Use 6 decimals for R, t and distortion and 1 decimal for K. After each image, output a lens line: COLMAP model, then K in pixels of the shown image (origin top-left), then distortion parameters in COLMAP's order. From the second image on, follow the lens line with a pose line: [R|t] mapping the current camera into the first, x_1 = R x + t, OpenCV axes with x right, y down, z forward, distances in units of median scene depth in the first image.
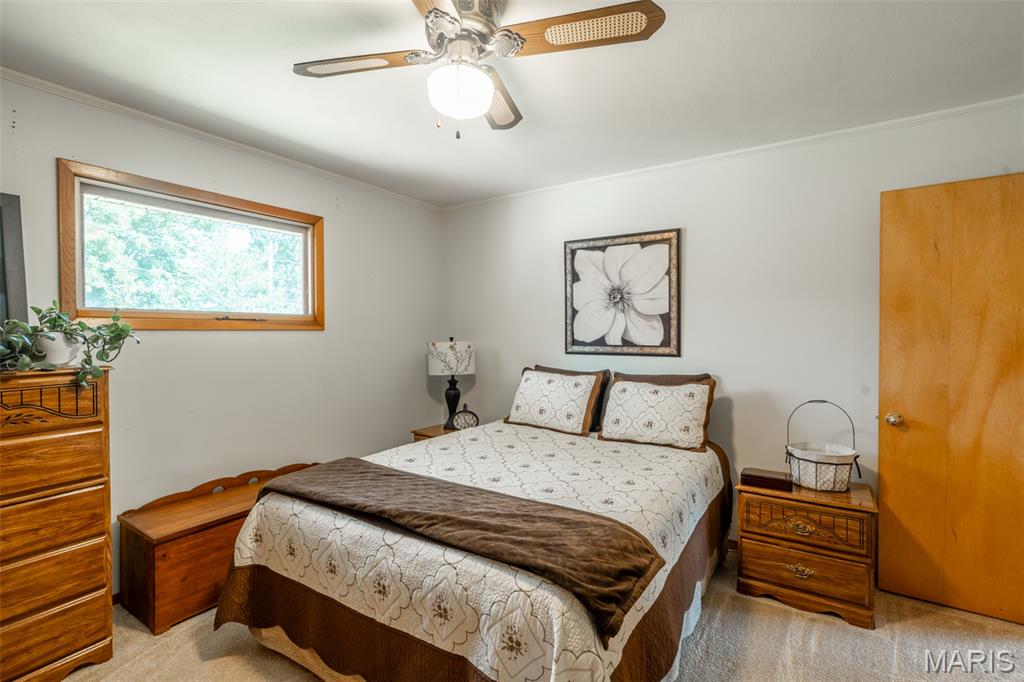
lens RADIAL K [[472.6, 0, 510.6], [0, 472.6, 337.2], [0, 0, 1]] dist [-0.001270, 0.000985]
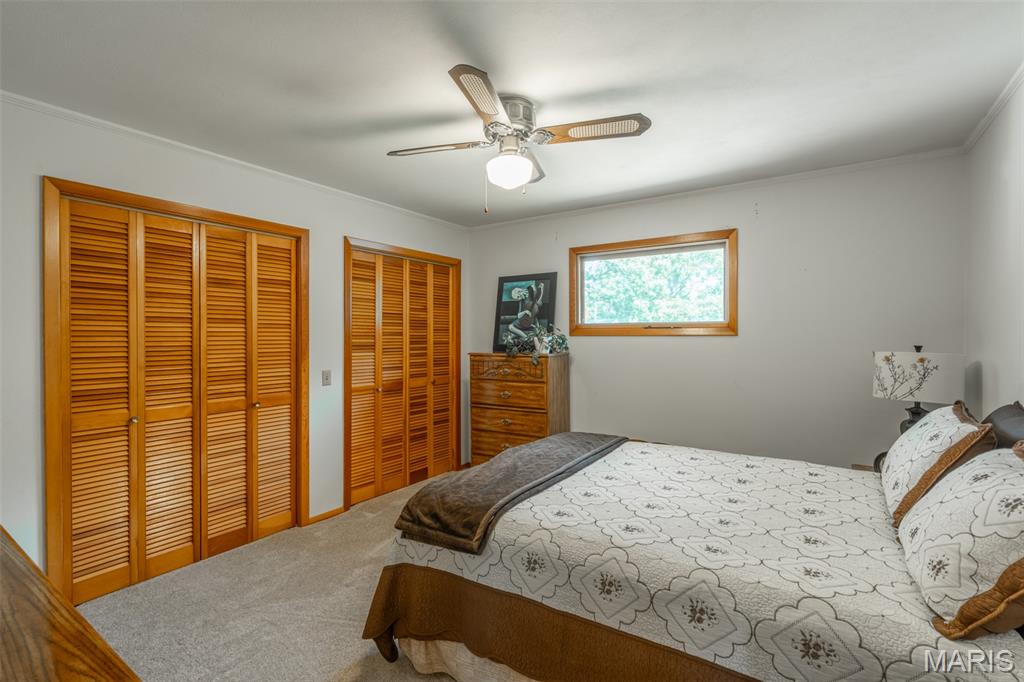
lens RADIAL K [[472.6, 0, 510.6], [0, 472.6, 337.2], [0, 0, 1]] dist [-0.001270, 0.000985]
pose [[0.003883, 0.002813, -0.999989, 0.661925], [-0.011833, 0.999926, 0.002767, -0.008107], [0.999922, 0.011822, 0.003916, 0.502276]]
